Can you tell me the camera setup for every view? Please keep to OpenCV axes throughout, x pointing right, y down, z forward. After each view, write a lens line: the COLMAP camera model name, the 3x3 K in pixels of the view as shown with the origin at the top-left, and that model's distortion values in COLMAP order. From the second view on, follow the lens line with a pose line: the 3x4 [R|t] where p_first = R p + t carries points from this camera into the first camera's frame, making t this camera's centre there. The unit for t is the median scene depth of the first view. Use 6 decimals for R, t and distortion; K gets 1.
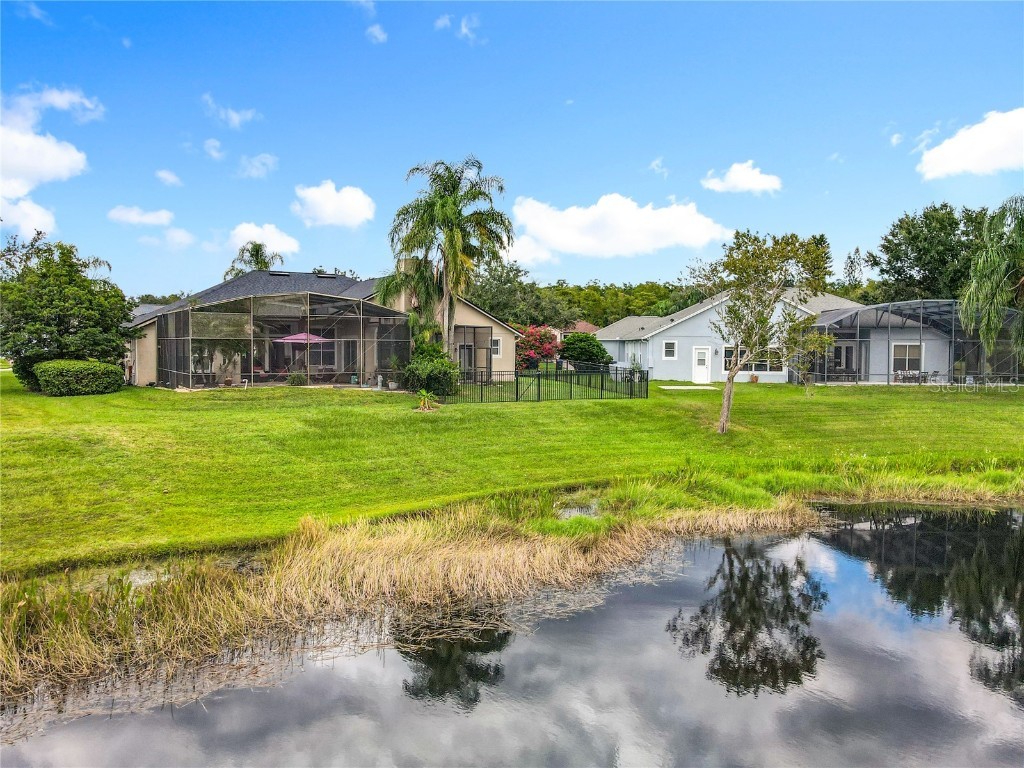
lens RADIAL K [[752.1, 0, 504.6], [0, 752.1, 383.6], [0, 0, 1]] dist [0.010148, 0.007374]
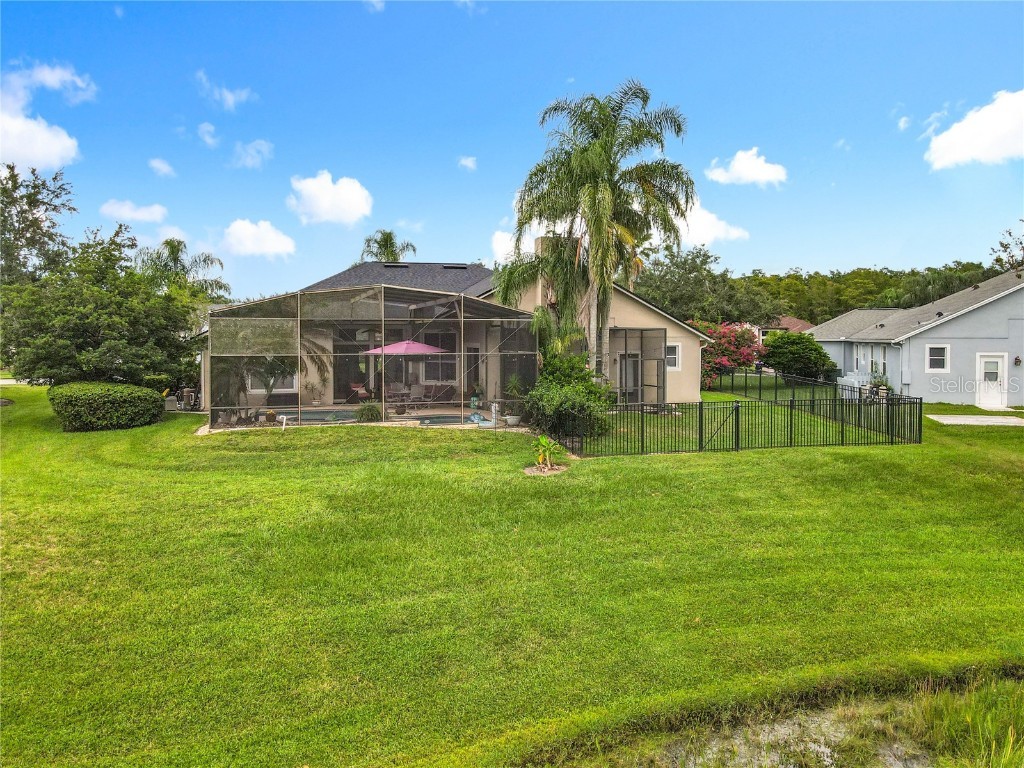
lens RADIAL K [[749.8, 0, 499.4], [0, 749.8, 363.5], [0, 0, 1]] dist [0.007555, 0.005008]
pose [[0.968008, -0.000389, -0.250919, 0.009414], [-0.004662, 0.999798, -0.019534, -0.030703], [0.250876, 0.020079, 0.967811, 0.300833]]
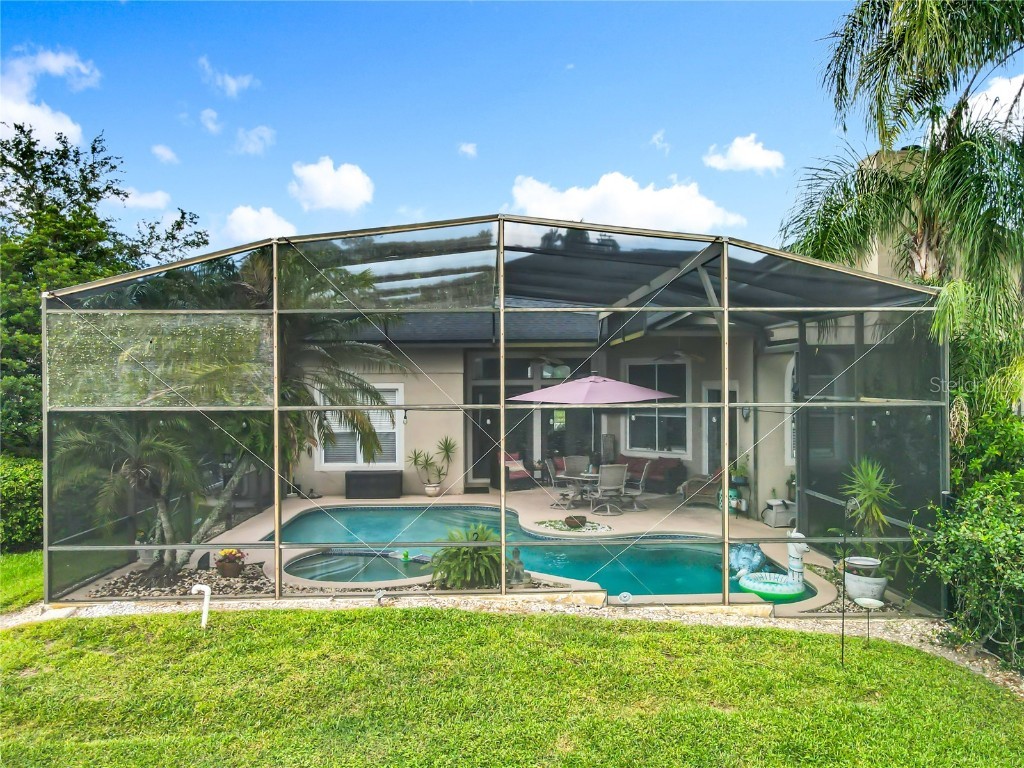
lens RADIAL K [[776.1, 0, 498.1], [0, 776.1, 383.6], [0, 0, 1]] dist [-0.002886, 0.000569]
pose [[0.862672, -0.012143, -0.505618, -0.107904], [-0.014119, 0.998744, -0.048075, -0.044091], [0.505566, 0.048612, 0.861417, 0.633825]]
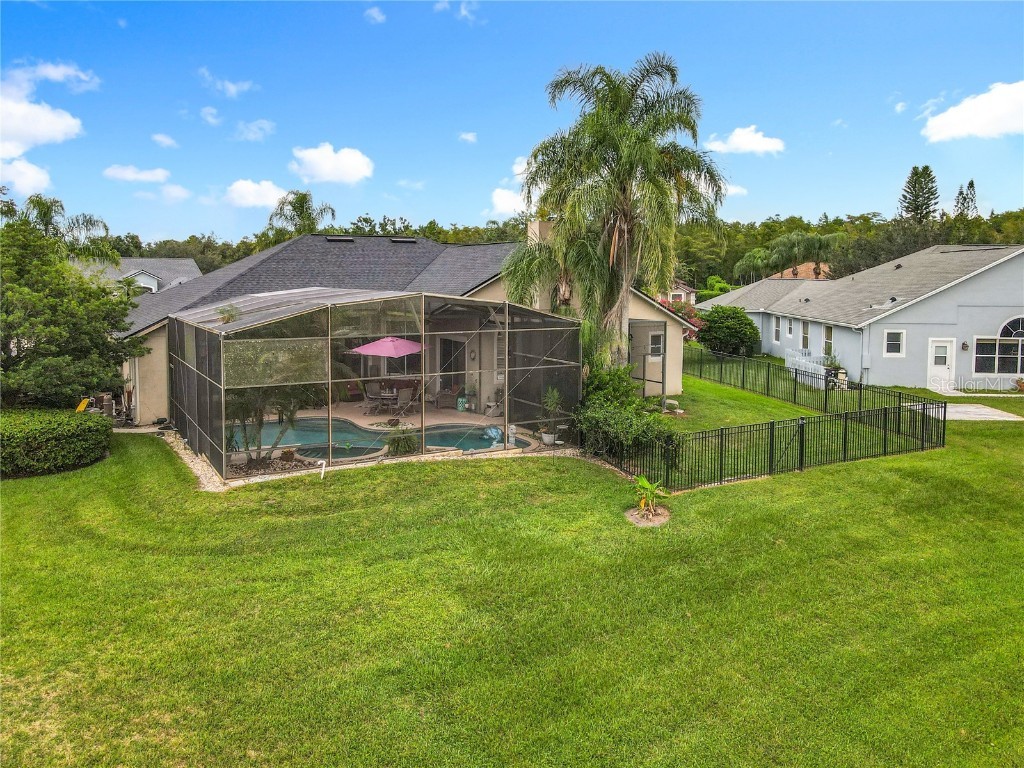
lens RADIAL K [[761.6, 0, 497.3], [0, 761.6, 347.8], [0, 0, 1]] dist [0.007887, 0.010175]
pose [[0.999314, -0.001699, -0.037003, -0.148464], [0.003028, 0.999351, 0.035882, -0.081767], [0.036918, -0.035969, 0.998671, 0.342941]]
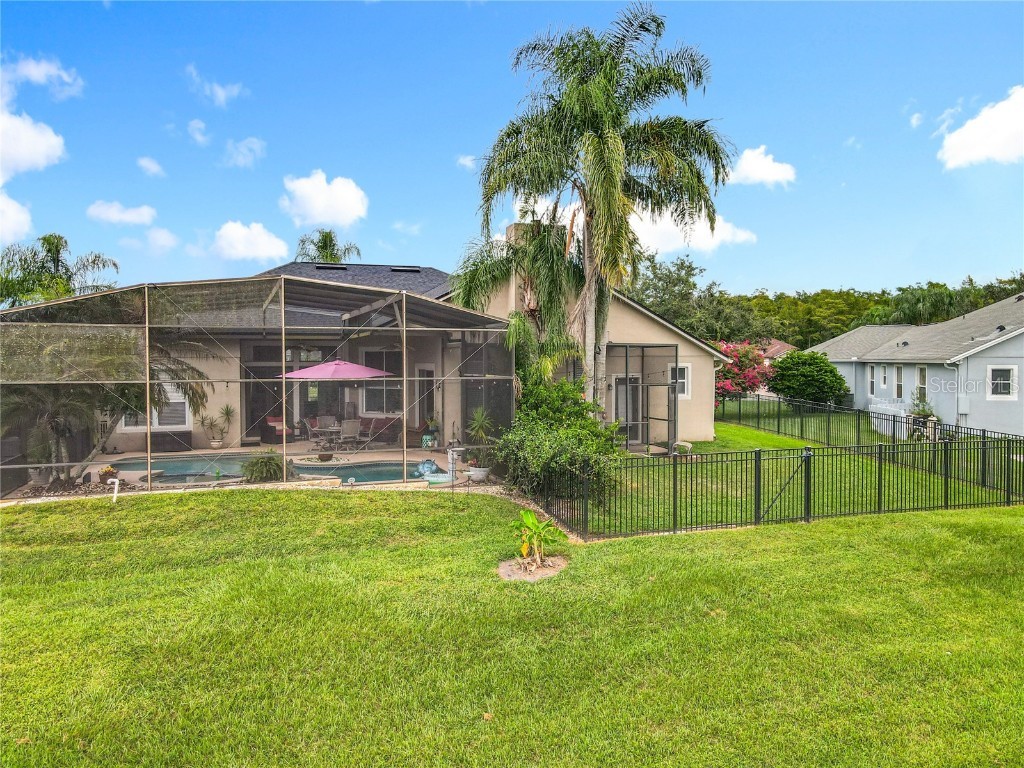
lens RADIAL K [[752.1, 0, 504.6], [0, 752.1, 383.6], [0, 0, 1]] dist [0.010148, 0.007374]
pose [[0.980370, -0.003025, -0.197143, -0.033371], [-0.001314, 0.999760, -0.021875, -0.038314], [0.197162, 0.021704, 0.980131, 0.473927]]
